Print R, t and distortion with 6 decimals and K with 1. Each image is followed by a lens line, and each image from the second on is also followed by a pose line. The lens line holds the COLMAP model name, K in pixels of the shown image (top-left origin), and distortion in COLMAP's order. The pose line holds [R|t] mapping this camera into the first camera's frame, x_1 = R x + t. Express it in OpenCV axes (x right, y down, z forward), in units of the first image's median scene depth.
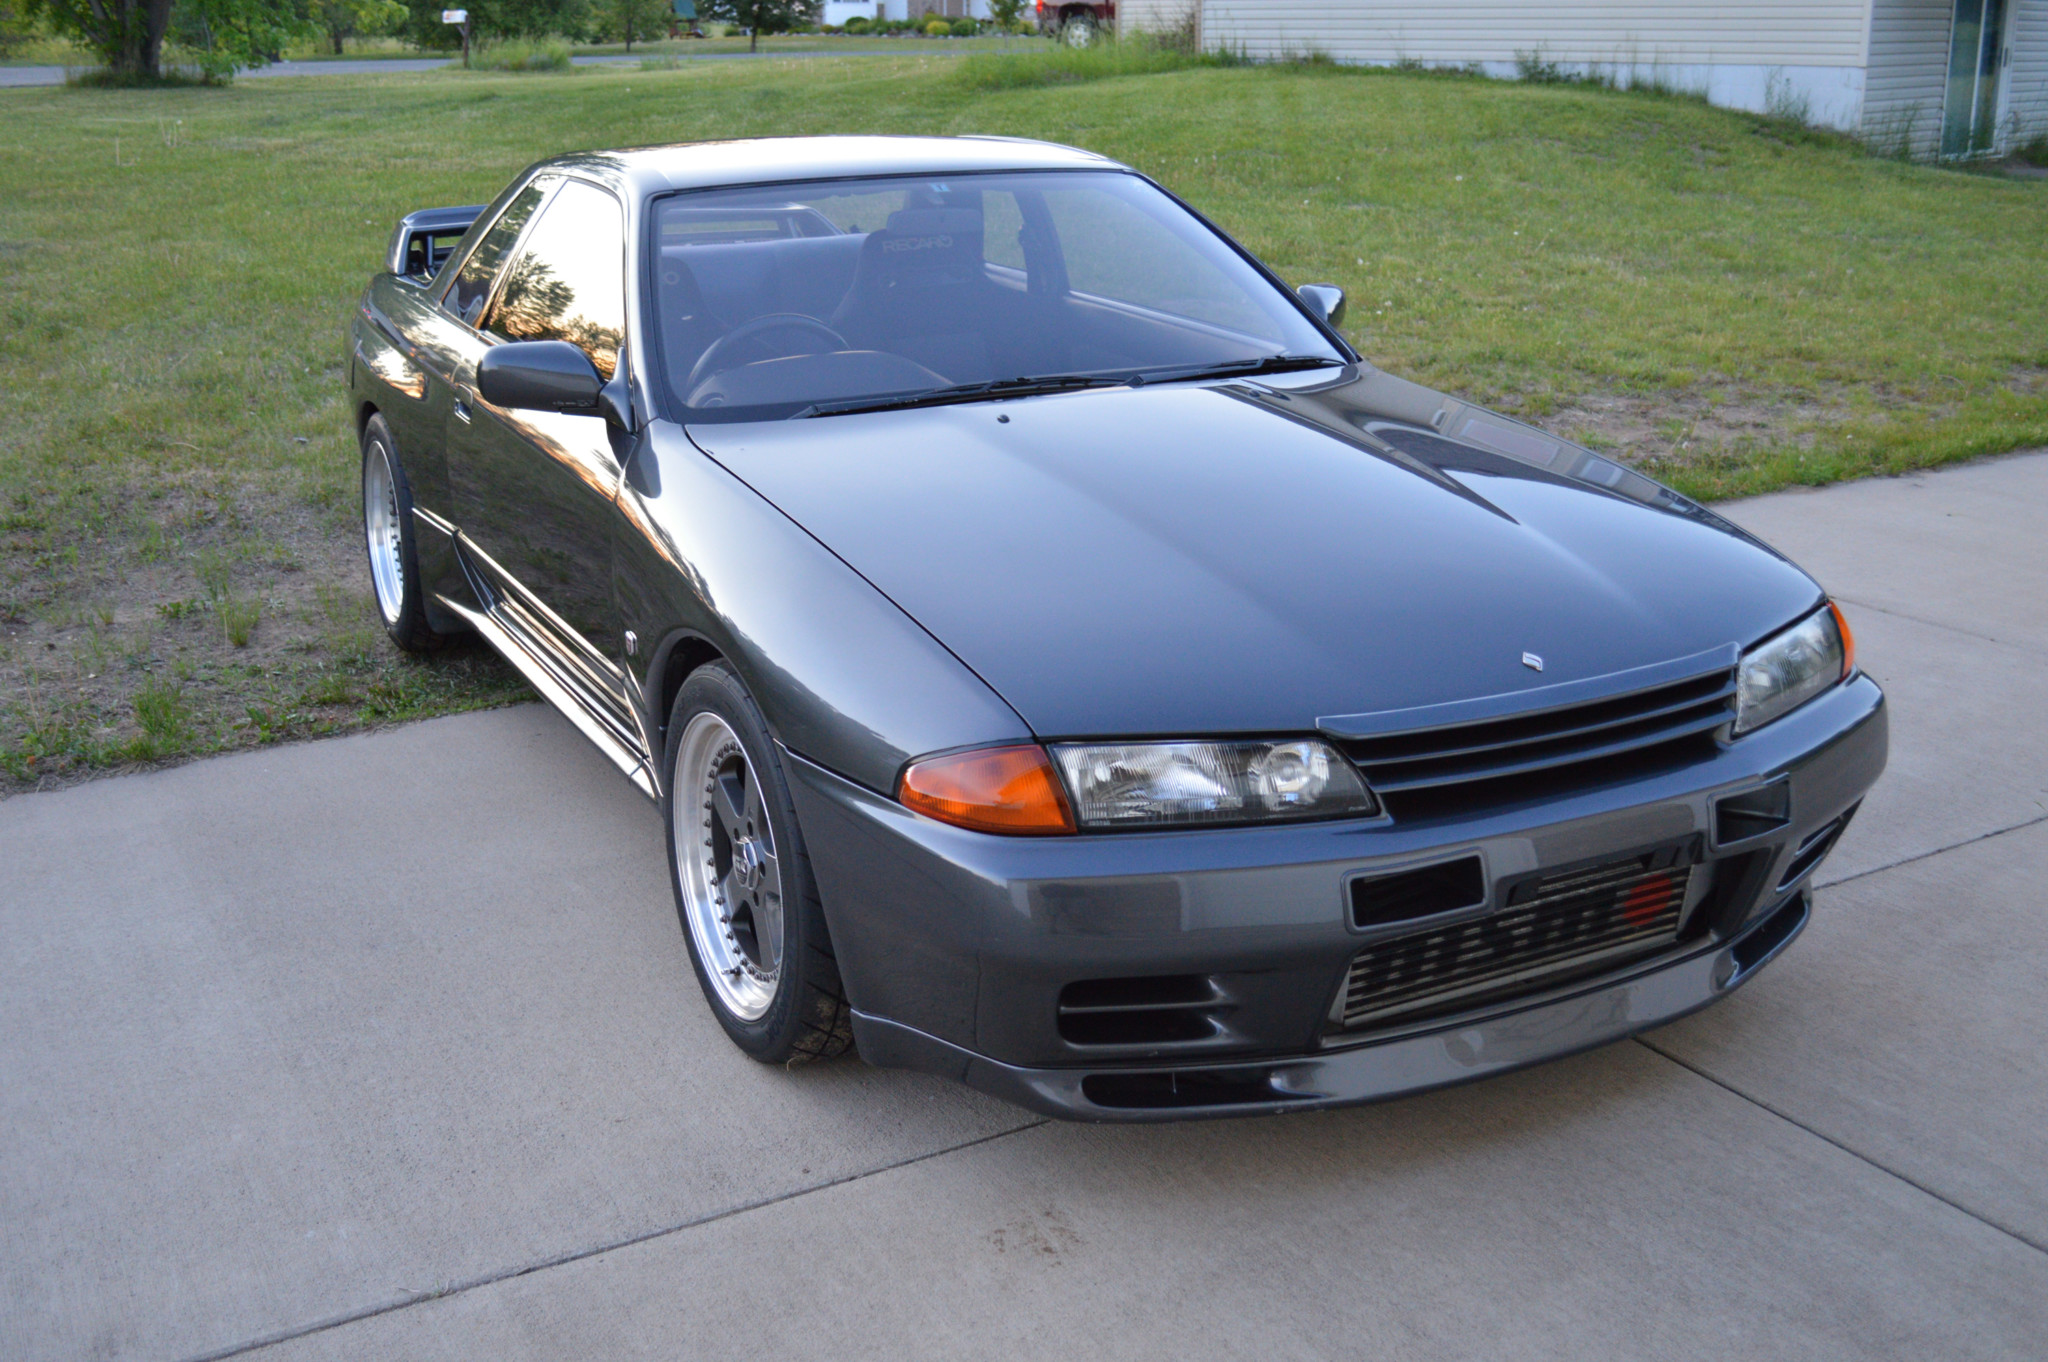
lens RADIAL K [[2133.2, 0, 1027.7], [0, 2133.2, 693.2], [0, 0, 1]] dist [-0.064569, 0.000000]
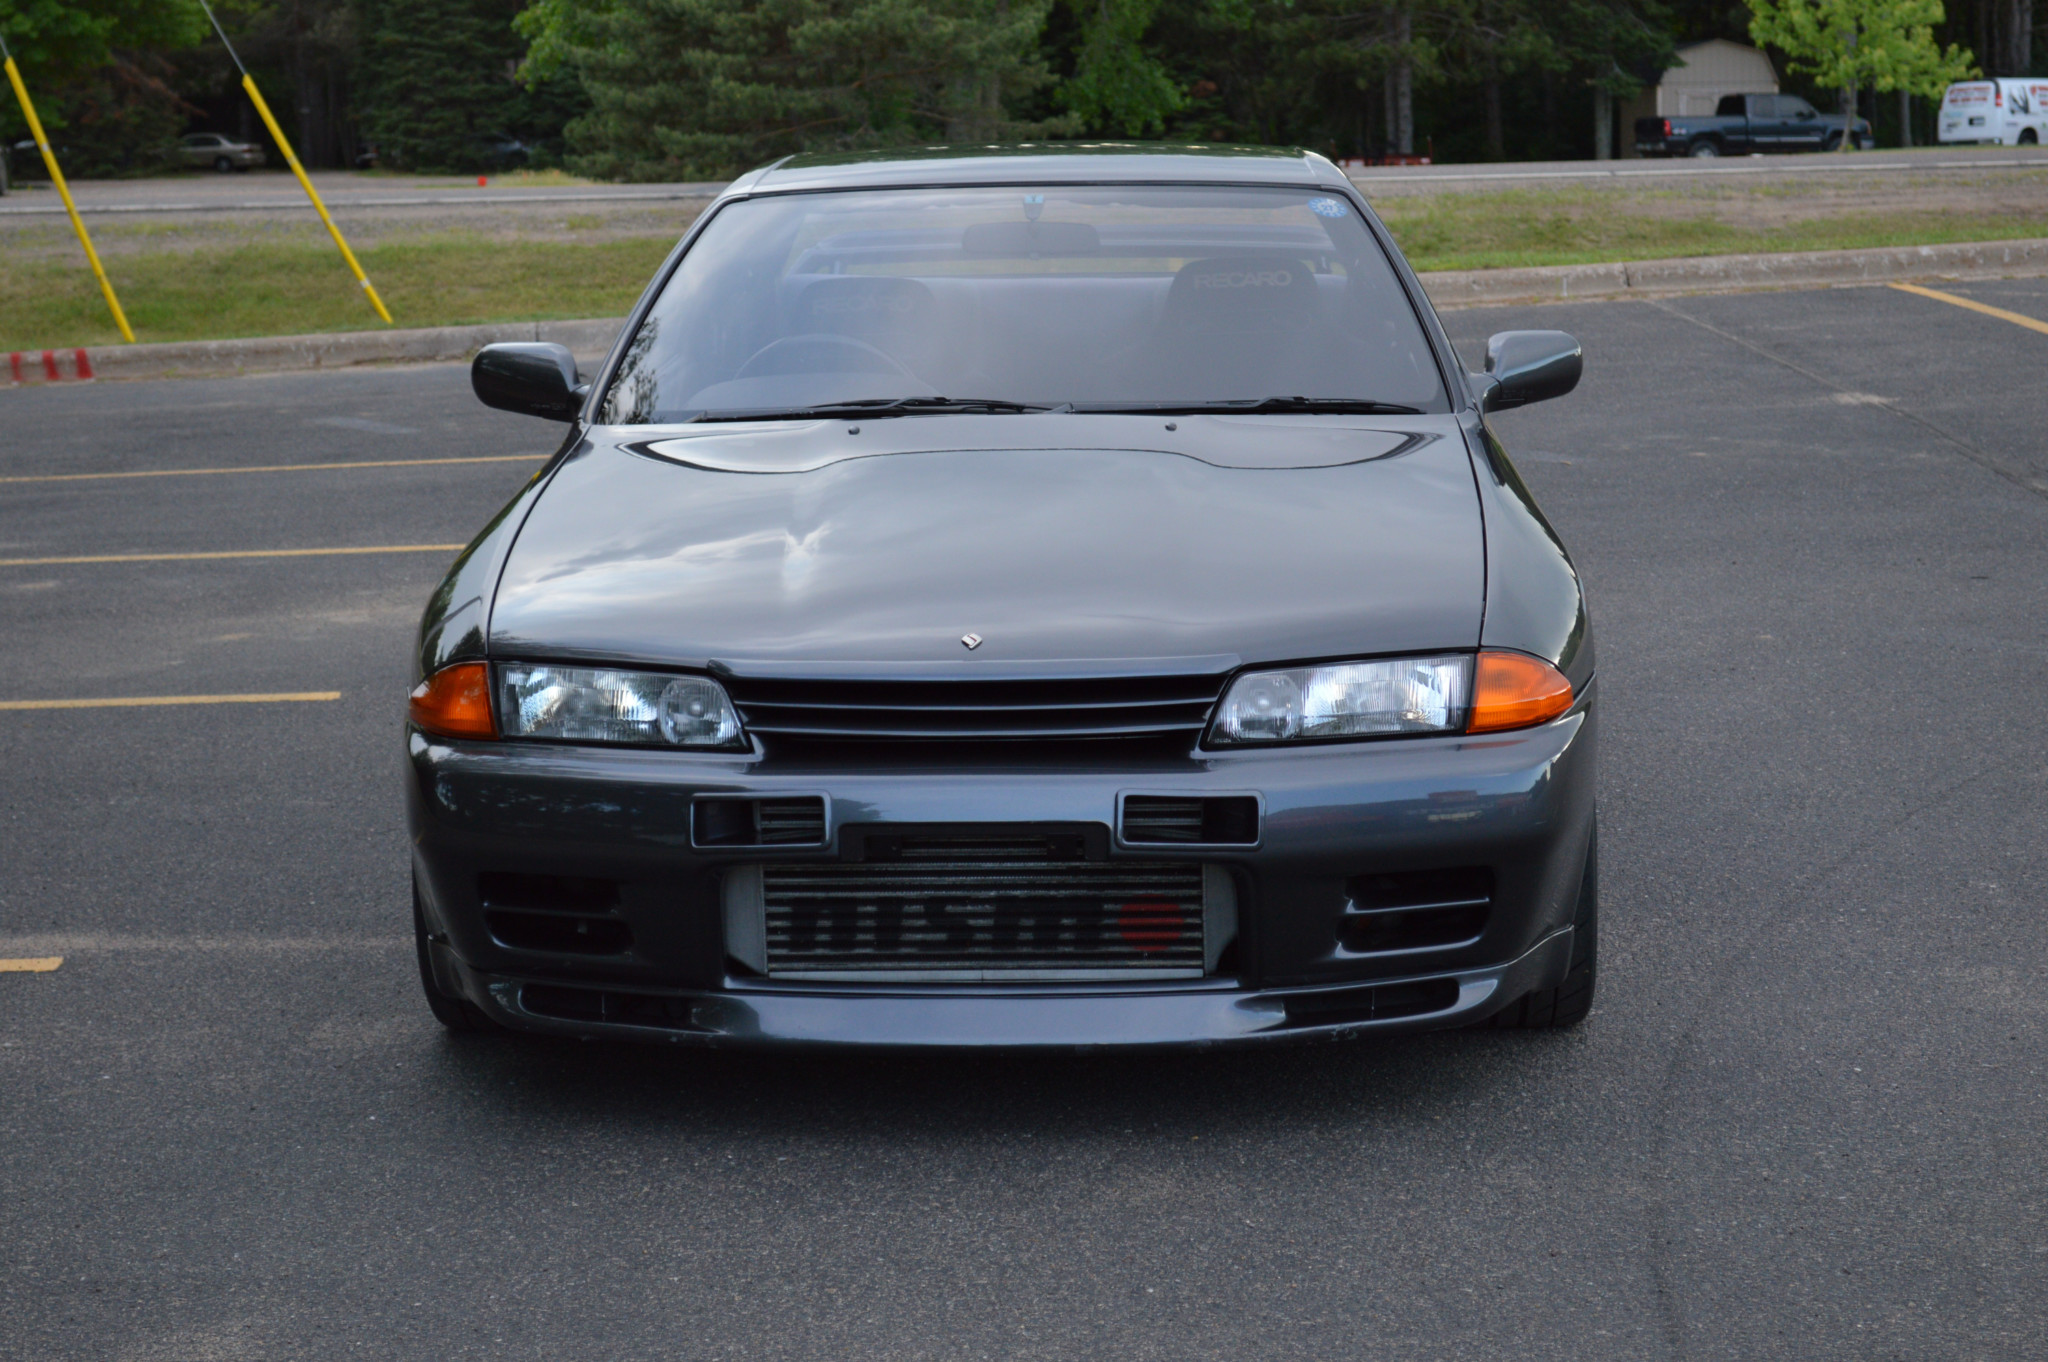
lens RADIAL K [[4574.0, 0, 1029.1], [0, 4574.0, 679.8], [0, 0, 1]] dist [0.048017, 0.000000]
pose [[0.864192, 0.074030, -0.497686, 1.339396], [-0.146057, 0.983436, -0.107333, 0.232656], [0.481497, 0.165447, 0.860690, -0.858780]]
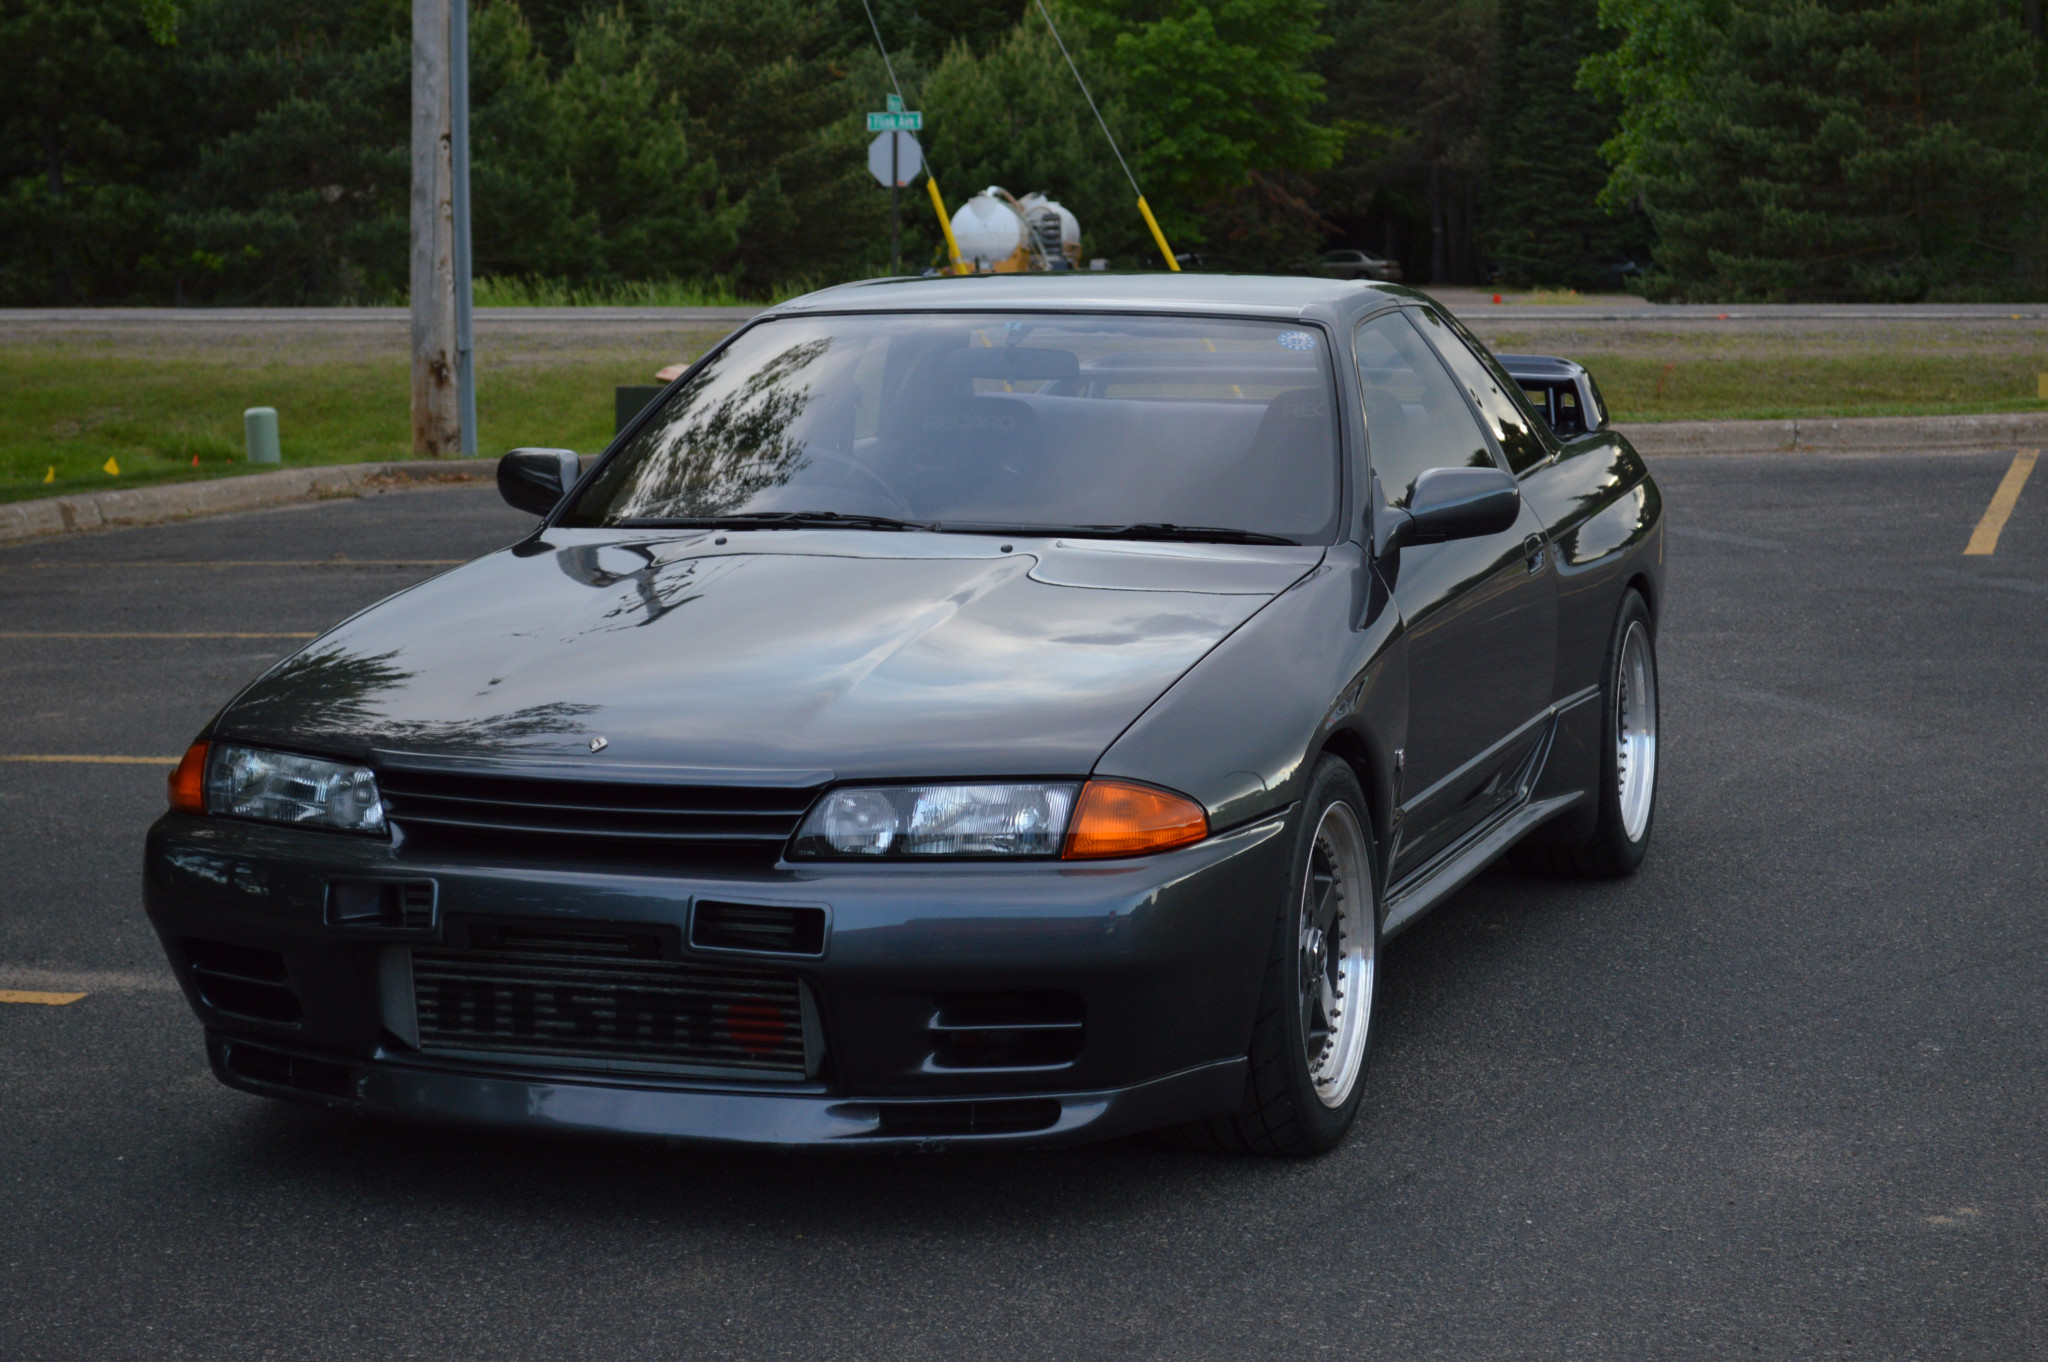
lens RADIAL K [[4317.4, 0, 1024.8], [0, 4317.4, 676.6], [0, 0, 1]] dist [0.034084, 0.000000]
pose [[0.696621, 0.099275, -0.710538, 1.902516], [-0.218711, 0.972624, -0.078533, 0.075036], [0.683290, 0.210110, 0.699263, -0.369502]]
